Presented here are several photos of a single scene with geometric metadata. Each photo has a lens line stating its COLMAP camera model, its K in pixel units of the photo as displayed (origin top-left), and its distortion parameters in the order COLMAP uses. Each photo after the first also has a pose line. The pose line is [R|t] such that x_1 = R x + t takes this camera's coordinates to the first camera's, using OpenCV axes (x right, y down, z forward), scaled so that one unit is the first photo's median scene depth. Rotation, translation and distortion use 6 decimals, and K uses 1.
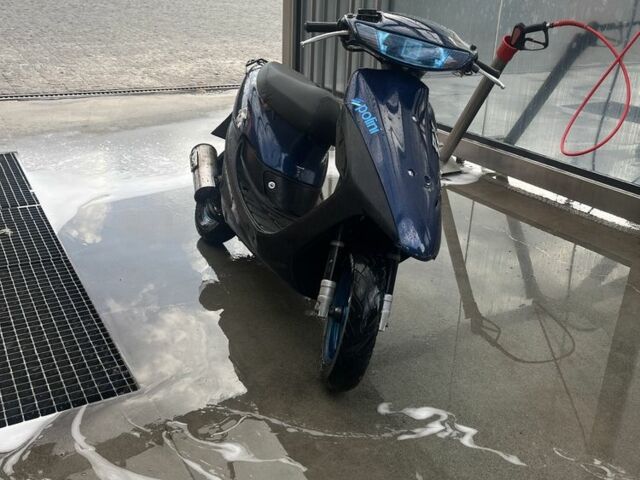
lens RADIAL K [[653.6, 0, 320.0], [0, 653.6, 240.0], [0, 0, 1]] dist [0.169455, -0.511032]
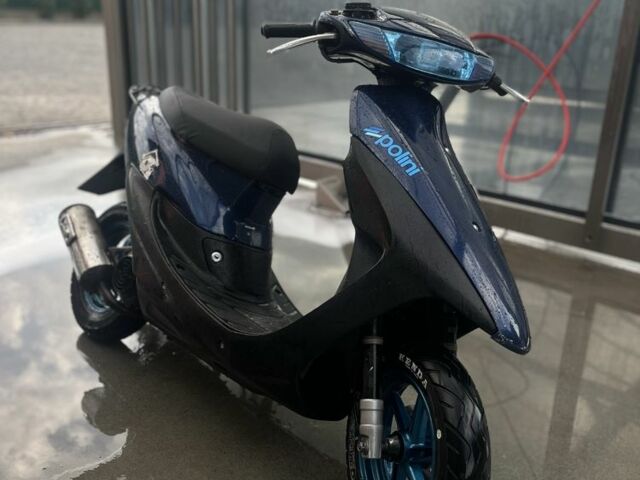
lens RADIAL K [[653.6, 0, 320.0], [0, 653.6, 240.0], [0, 0, 1]] dist [0.169455, -0.511032]
pose [[0.949962, -0.110733, 0.292081, -0.199719], [0.123386, 0.992039, -0.025200, -0.081863], [-0.286965, 0.059978, 0.956062, 0.343306]]
